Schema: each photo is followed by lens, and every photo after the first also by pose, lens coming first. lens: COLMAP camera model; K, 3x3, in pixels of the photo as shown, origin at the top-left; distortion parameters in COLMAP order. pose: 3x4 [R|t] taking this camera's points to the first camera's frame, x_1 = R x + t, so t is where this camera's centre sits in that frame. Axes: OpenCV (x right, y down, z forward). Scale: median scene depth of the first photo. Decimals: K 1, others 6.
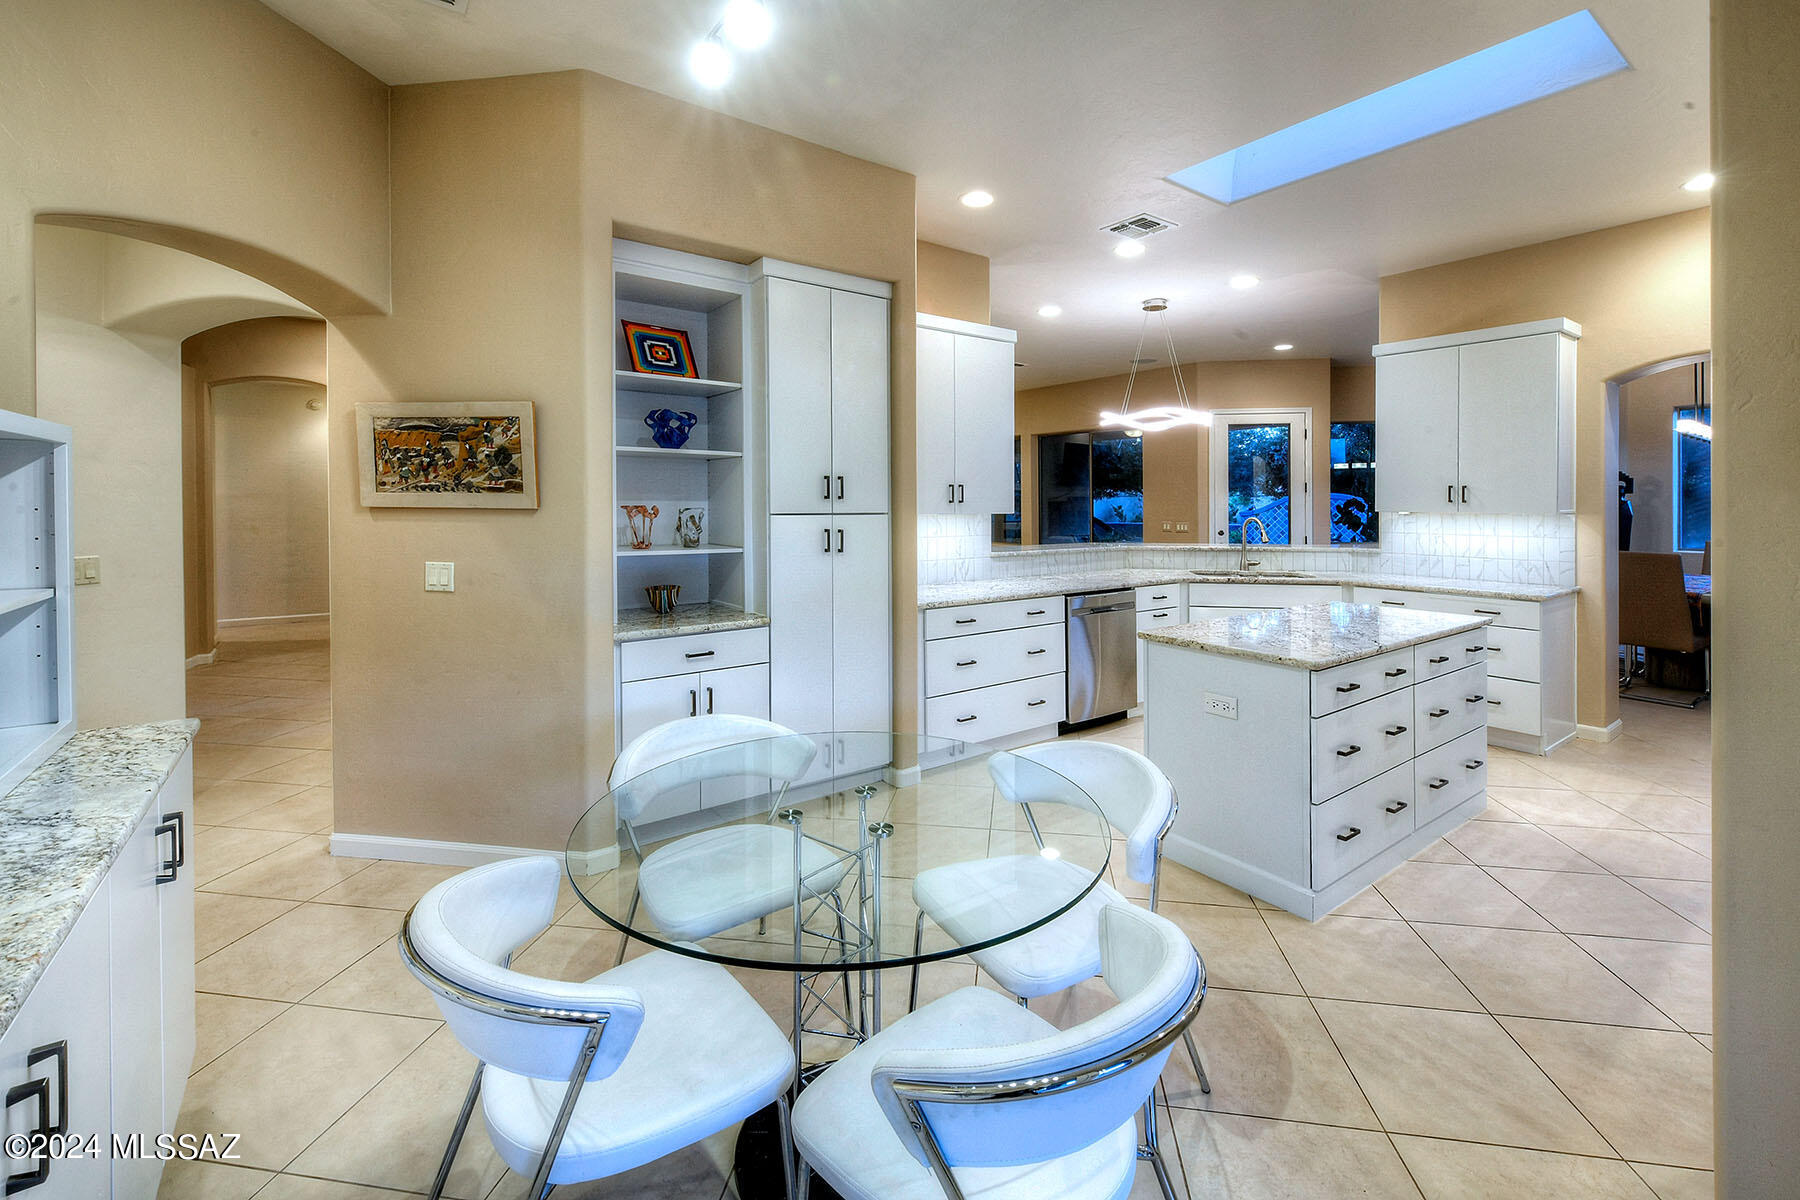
lens RADIAL K [[755.3, 0, 895.1], [0, 755.3, 497.8], [0, 0, 1]] dist [0.002849, 0.000282]
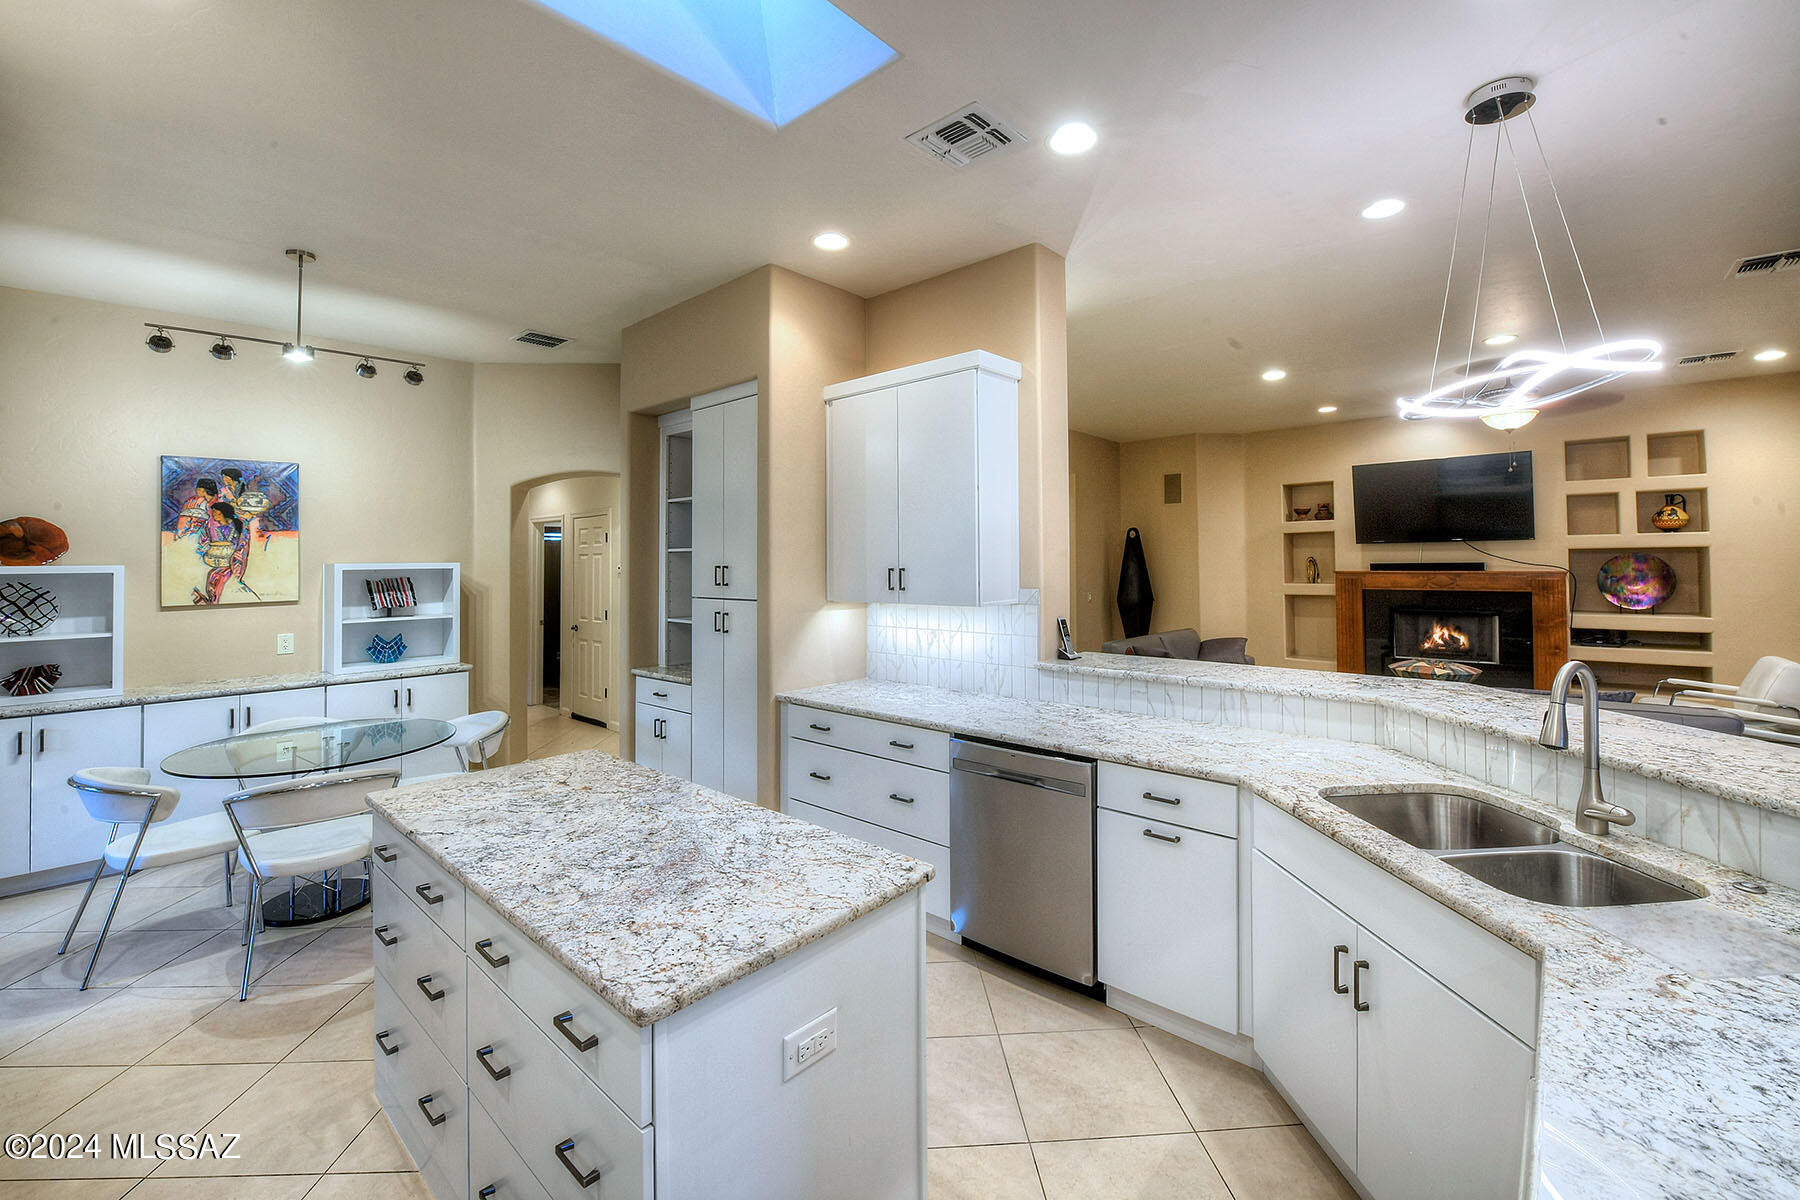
lens RADIAL K [[746.4, 0, 902.8], [0, 746.4, 558.4], [0, 0, 1]] dist [0.000663, -0.005479]
pose [[0.222037, -0.013630, -0.974943, 0.868858], [0.008945, 0.999889, -0.011941, -0.018276], [0.974997, -0.006069, 0.222134, 0.821028]]
